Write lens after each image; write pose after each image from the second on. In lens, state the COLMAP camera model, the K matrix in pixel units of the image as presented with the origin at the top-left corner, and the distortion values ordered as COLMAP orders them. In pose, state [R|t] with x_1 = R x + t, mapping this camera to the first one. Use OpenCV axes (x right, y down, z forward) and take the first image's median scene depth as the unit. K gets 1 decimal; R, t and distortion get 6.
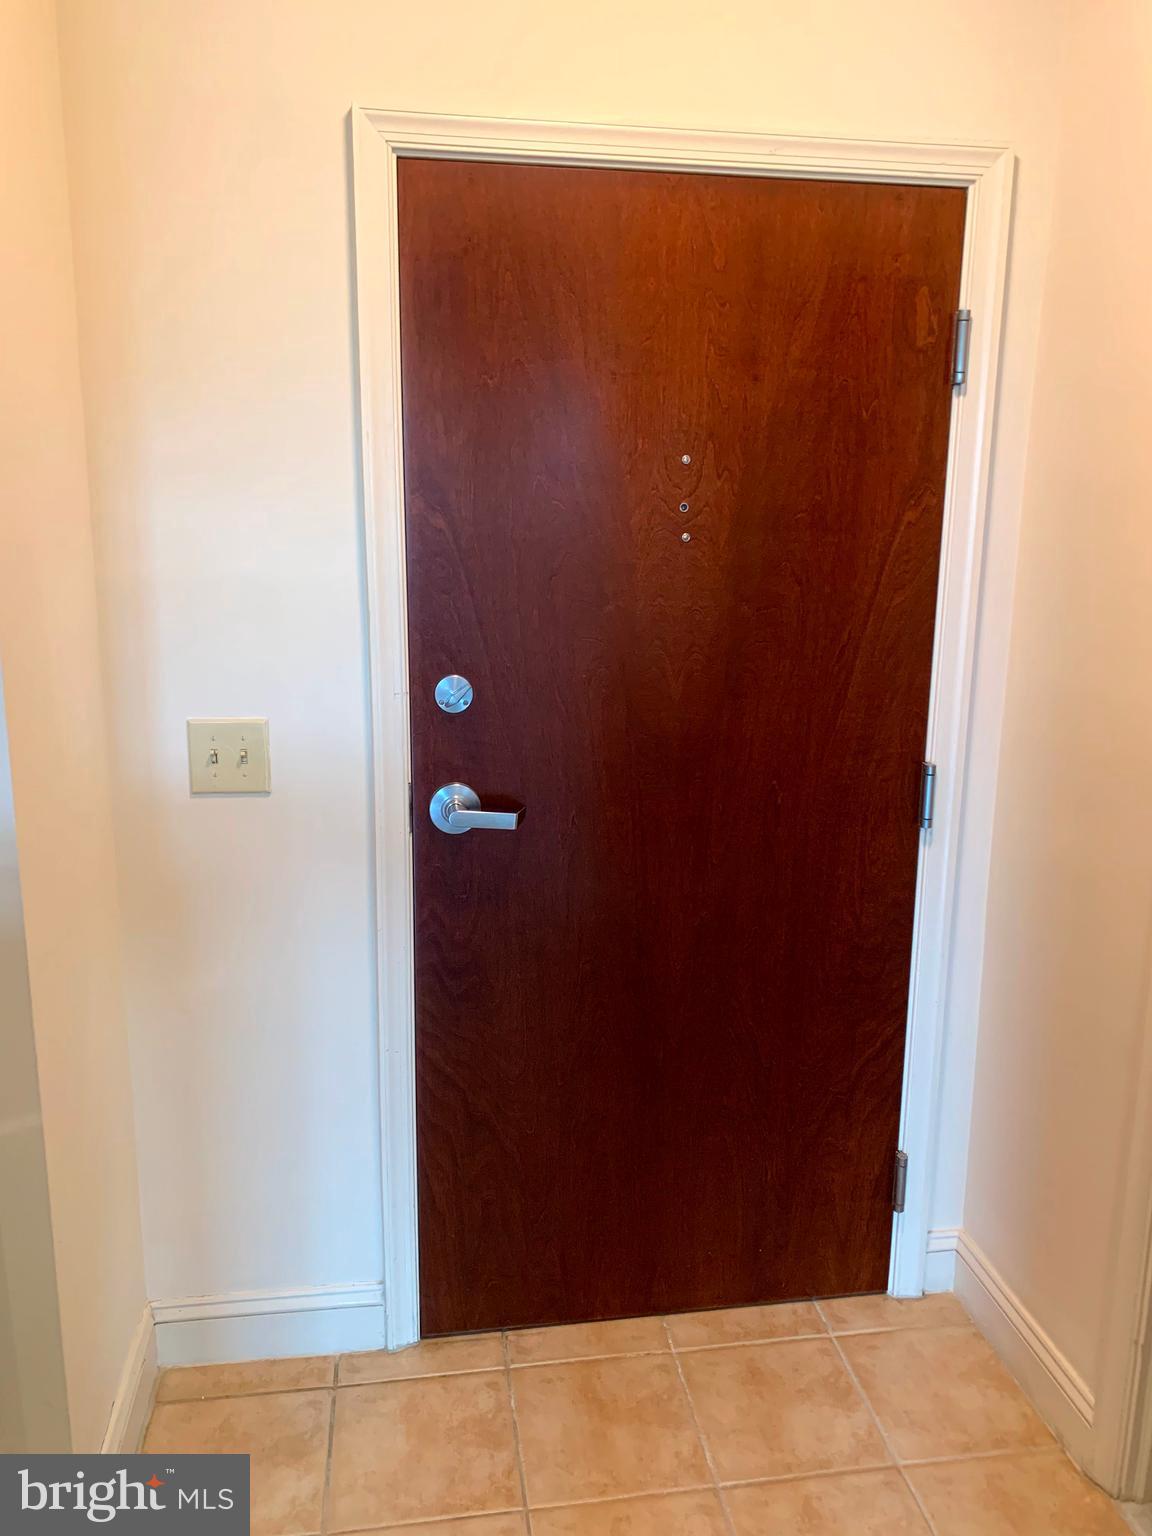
lens RADIAL K [[1179.3, 0, 578.0], [0, 1179.3, 770.0], [0, 0, 1]] dist [0.041475, -0.061467]
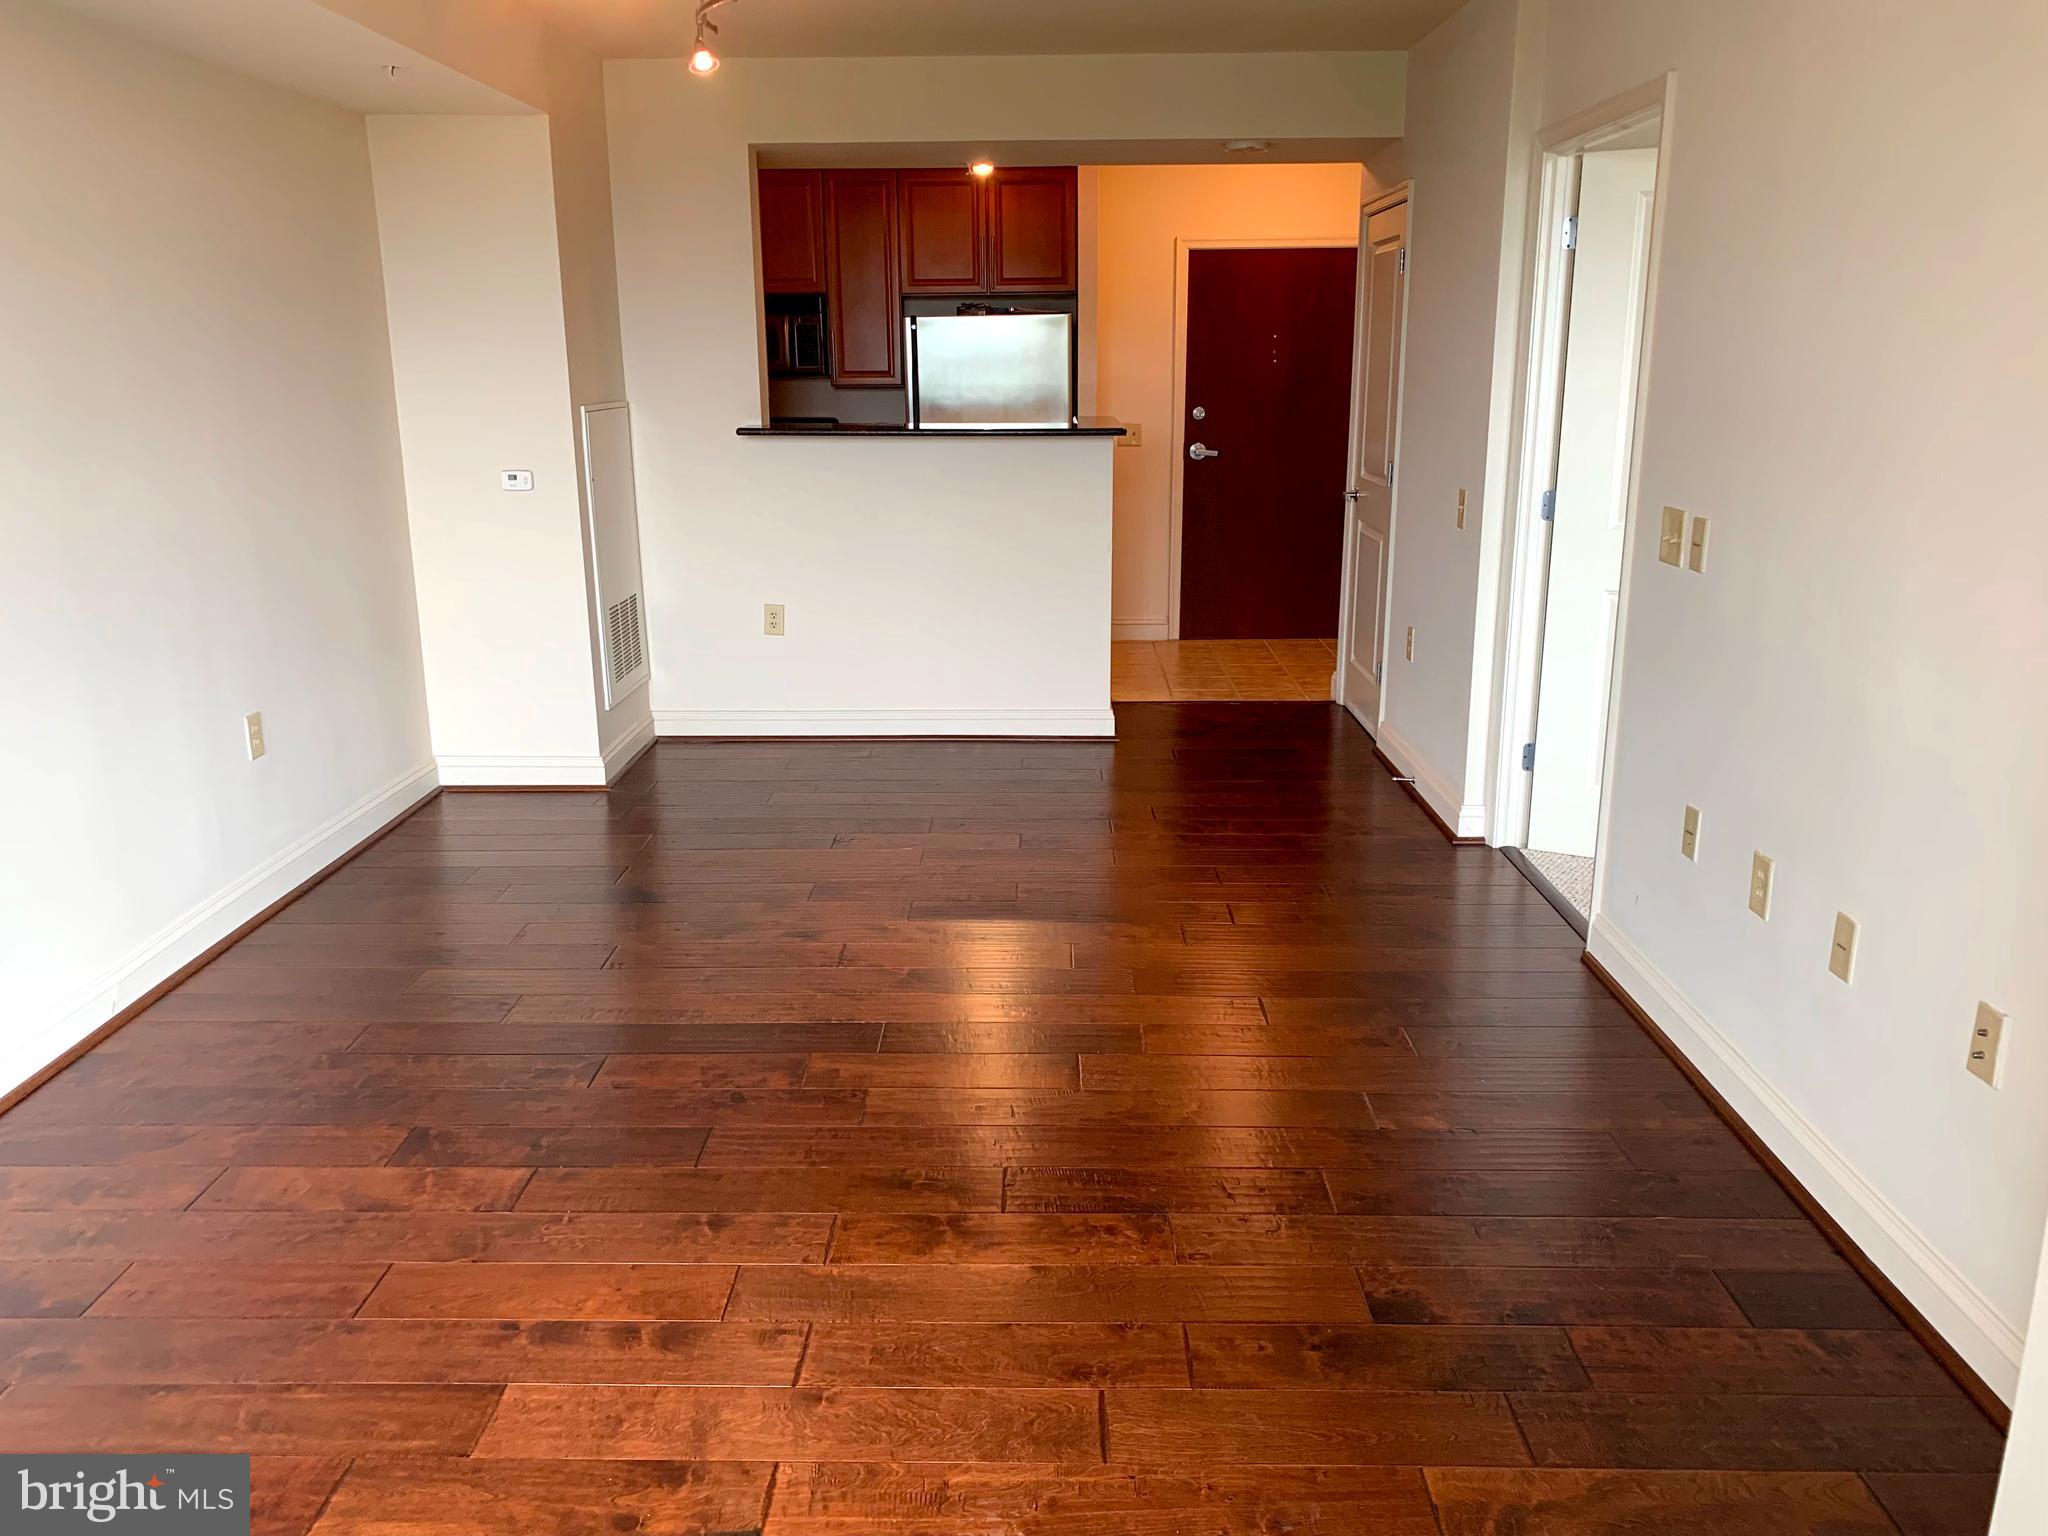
lens RADIAL K [[1572.4, 0, 1018.5], [0, 1572.4, 784.0], [0, 0, 1]] dist [0.041475, -0.061467]
pose [[0.986991, 0.028198, -0.158283, 0.111316], [-0.020974, 0.998669, 0.047125, 0.719129], [0.159401, -0.043192, 0.986269, -3.198260]]
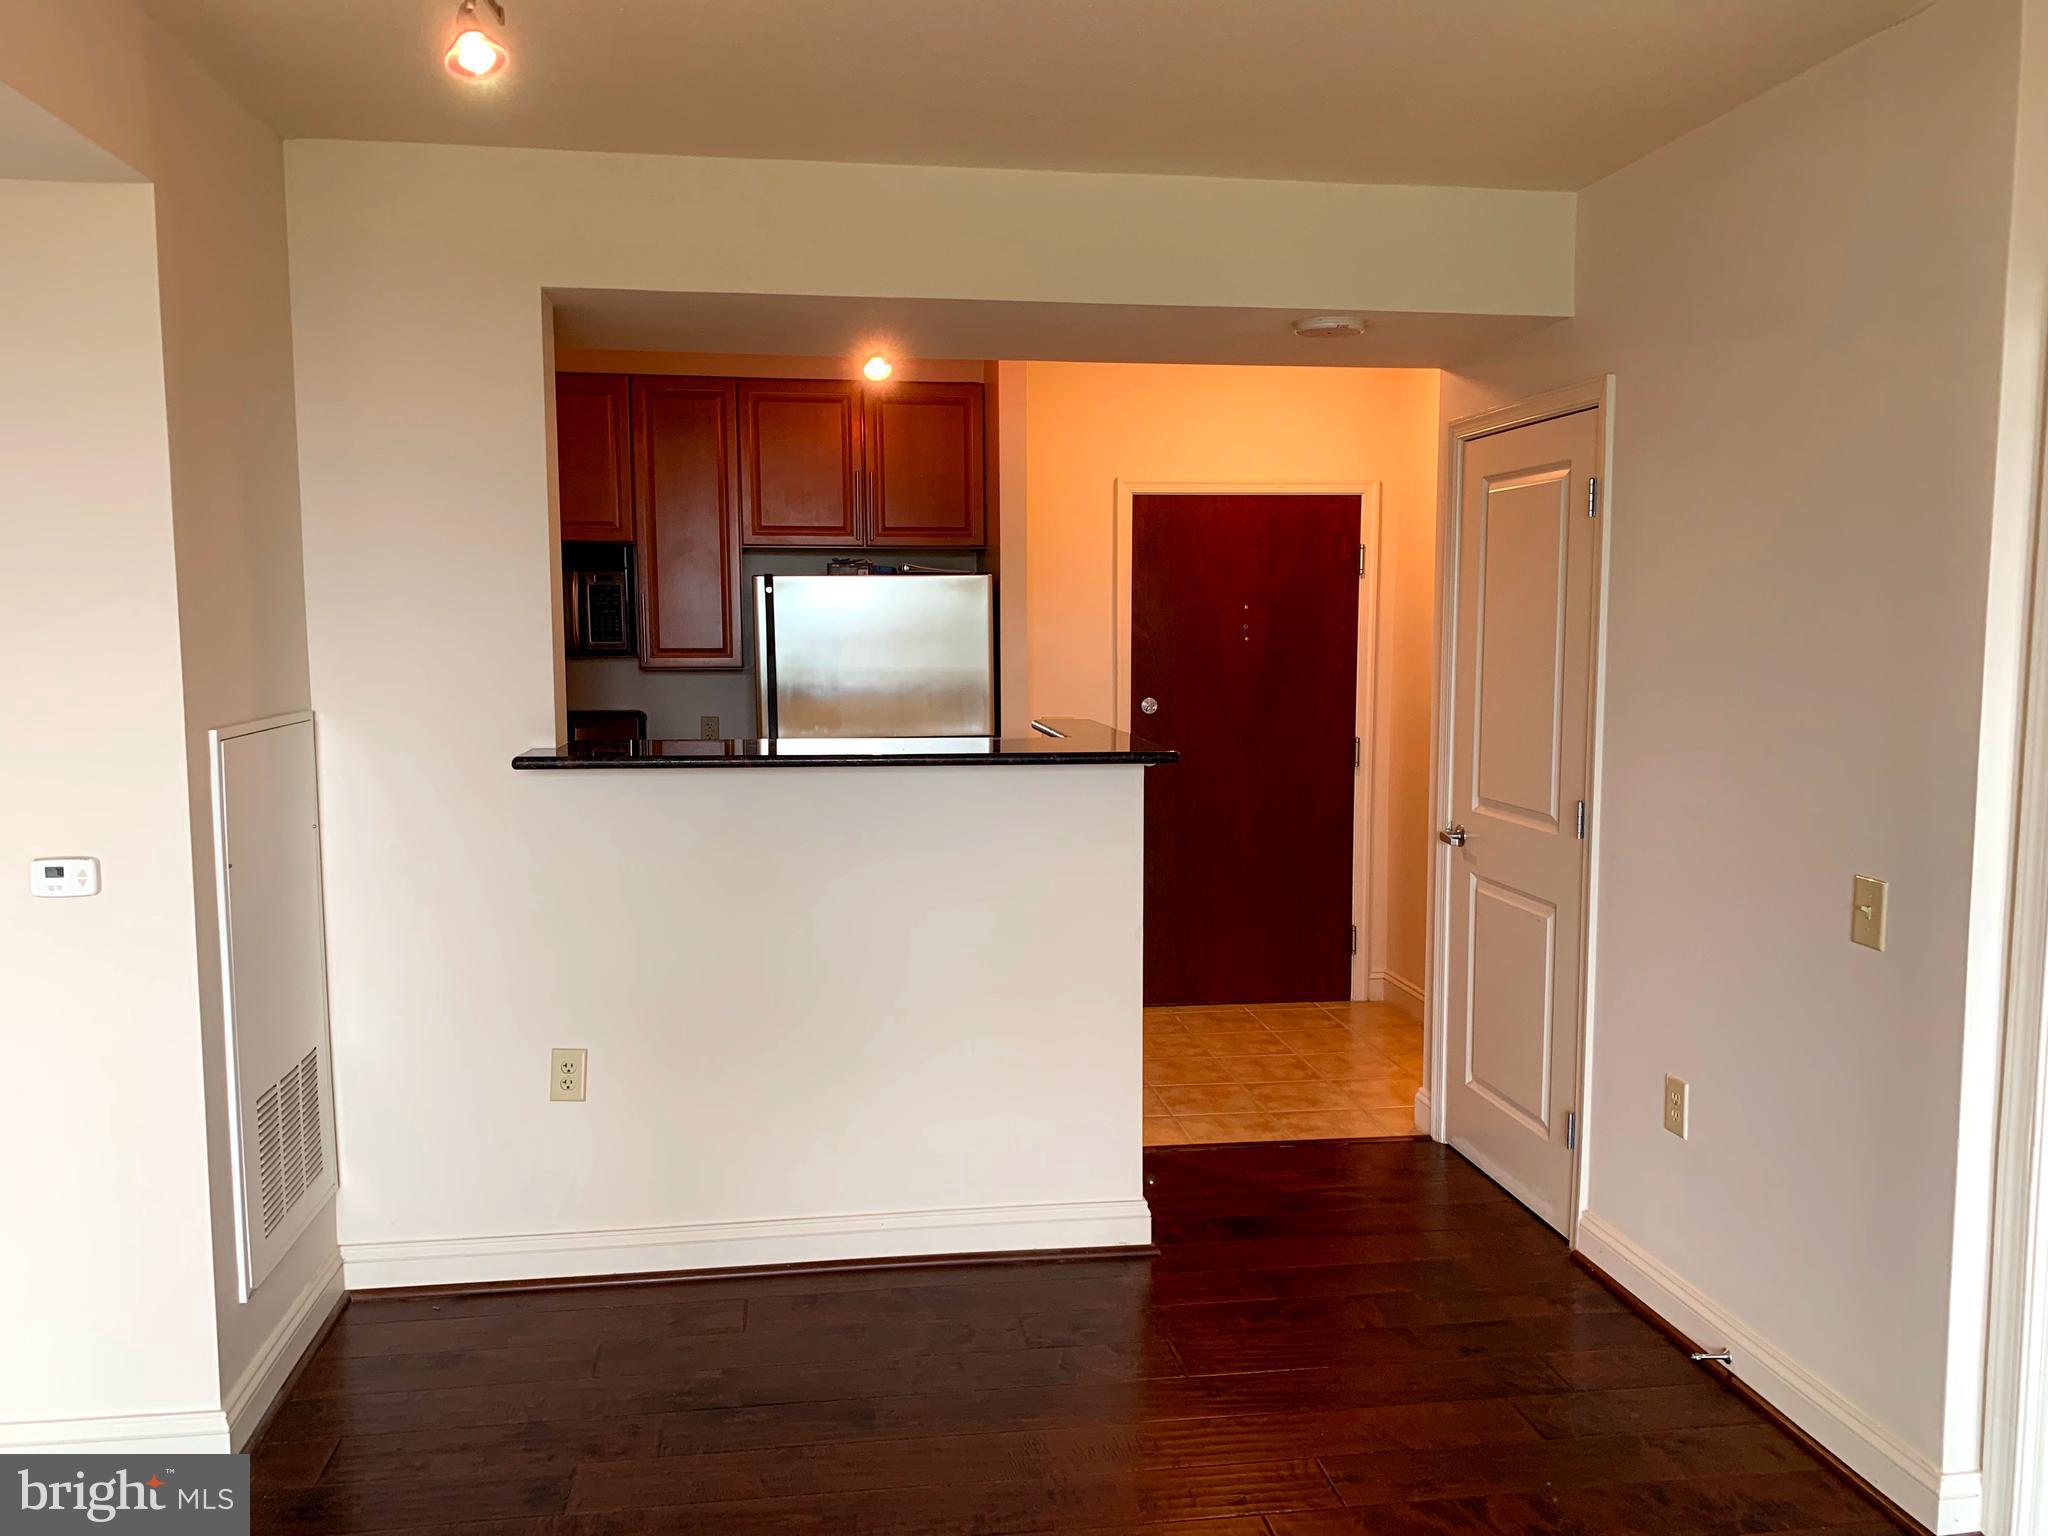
lens RADIAL K [[1572.4, 0, 1032.7], [0, 1572.4, 765.2], [0, 0, 1]] dist [0.041475, -0.061467]
pose [[0.999958, -0.009004, 0.001671, -0.336010], [0.009143, 0.992069, -0.125358, 0.432086], [-0.000529, 0.125368, 0.992110, -2.032228]]
